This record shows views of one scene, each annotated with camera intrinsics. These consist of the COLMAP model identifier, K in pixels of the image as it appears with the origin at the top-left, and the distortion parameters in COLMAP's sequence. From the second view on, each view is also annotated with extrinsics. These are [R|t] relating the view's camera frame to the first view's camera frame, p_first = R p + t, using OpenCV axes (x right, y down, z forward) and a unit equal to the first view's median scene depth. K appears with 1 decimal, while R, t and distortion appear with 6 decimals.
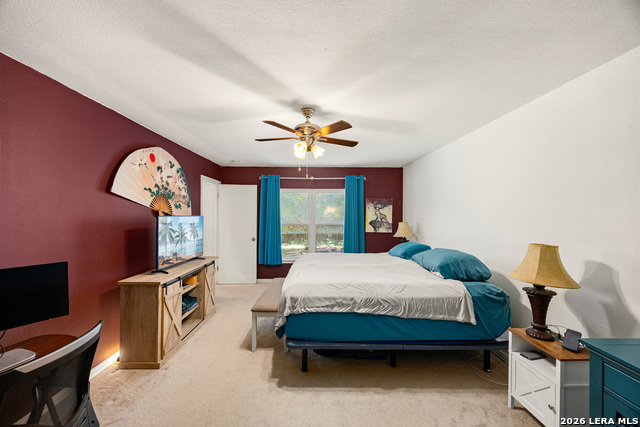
lens RADIAL K [[247.1, 0, 316.7], [0, 247.1, 214.4], [0, 0, 1]] dist [0.000247, 0.000051]
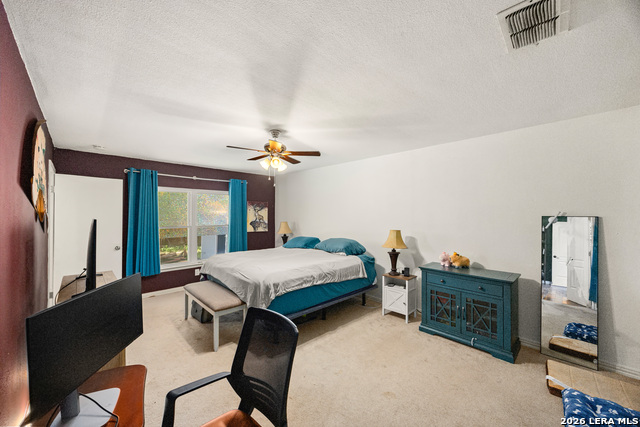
lens RADIAL K [[247.1, 0, 321.6], [0, 247.1, 213.4], [0, 0, 1]] dist [0.000247, 0.000051]
pose [[0.714714, 0.002289, 0.699413, -0.733895], [0.003180, 0.999974, -0.006521, -0.004825], [-0.699410, 0.006885, 0.714688, -0.040714]]
